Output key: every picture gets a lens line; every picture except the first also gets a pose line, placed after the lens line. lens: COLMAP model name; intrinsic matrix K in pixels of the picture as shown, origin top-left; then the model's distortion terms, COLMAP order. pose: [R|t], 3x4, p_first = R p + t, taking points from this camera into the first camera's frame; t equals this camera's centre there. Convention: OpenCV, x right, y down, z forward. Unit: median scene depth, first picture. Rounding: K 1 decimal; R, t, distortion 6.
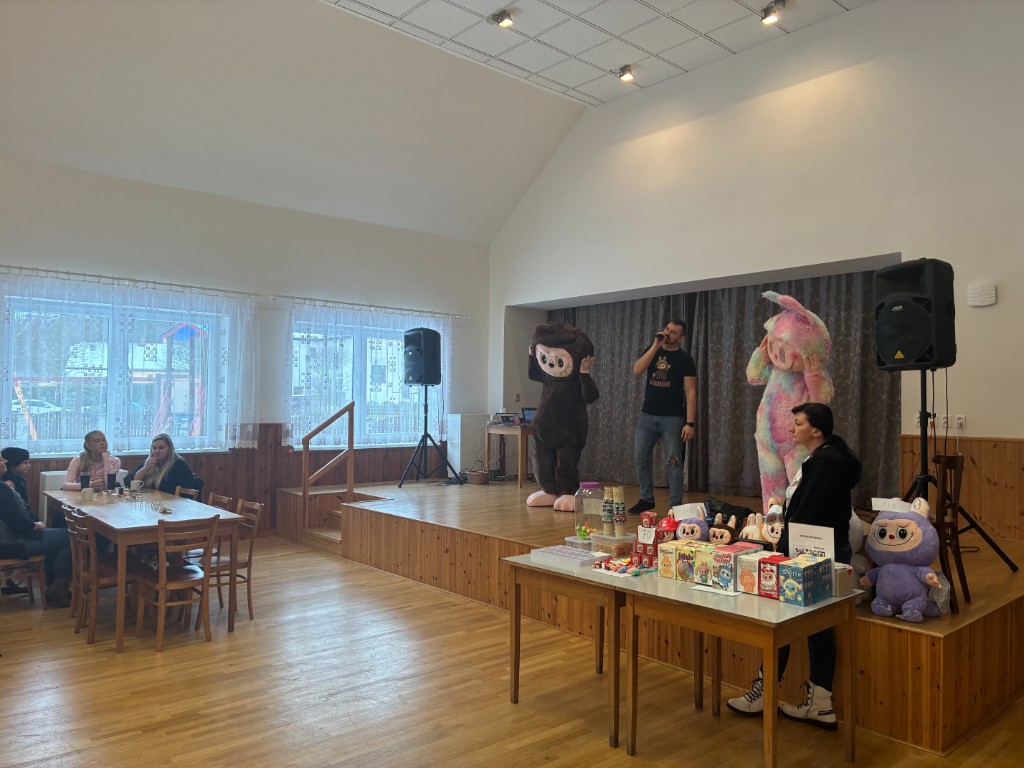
lens RADIAL K [[763.2, 0, 512.0], [0, 763.2, 384.0], [0, 0, 1]] dist [0.111691, -0.152345]
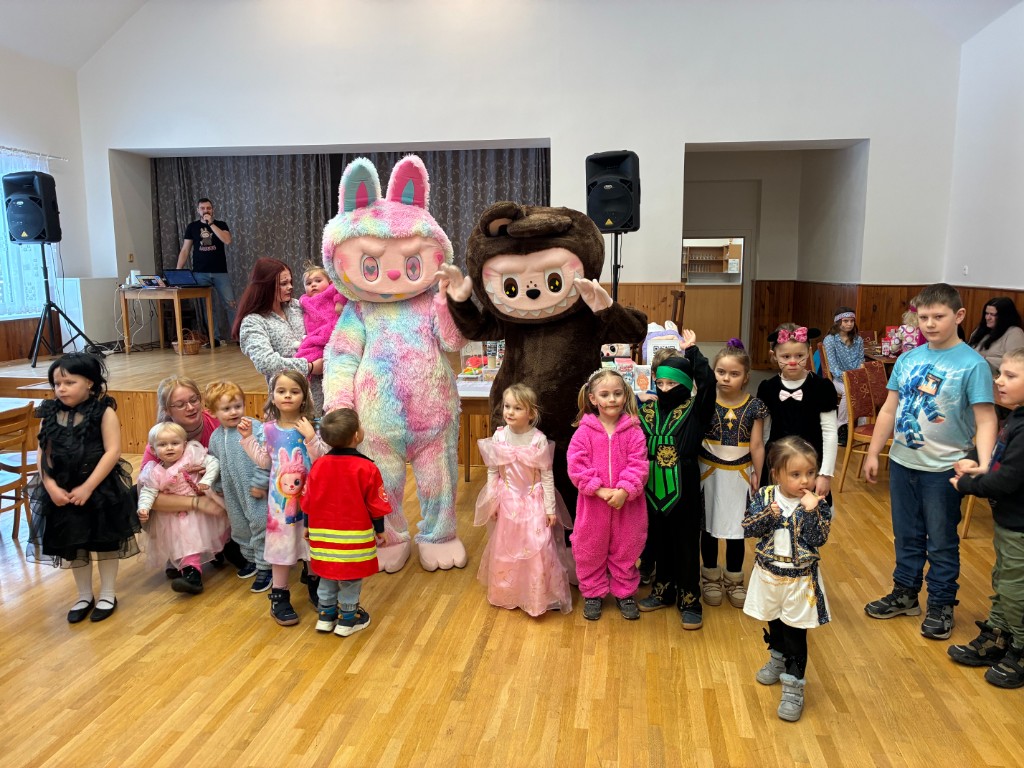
lens RADIAL K [[763.2, 0, 512.0], [0, 763.2, 384.0], [0, 0, 1]] dist [0.111691, -0.152345]
pose [[0.775167, -0.112122, 0.621728, -0.279700], [-0.000987, 0.983909, 0.178668, 0.000672], [-0.631756, -0.139111, 0.762583, 0.019946]]
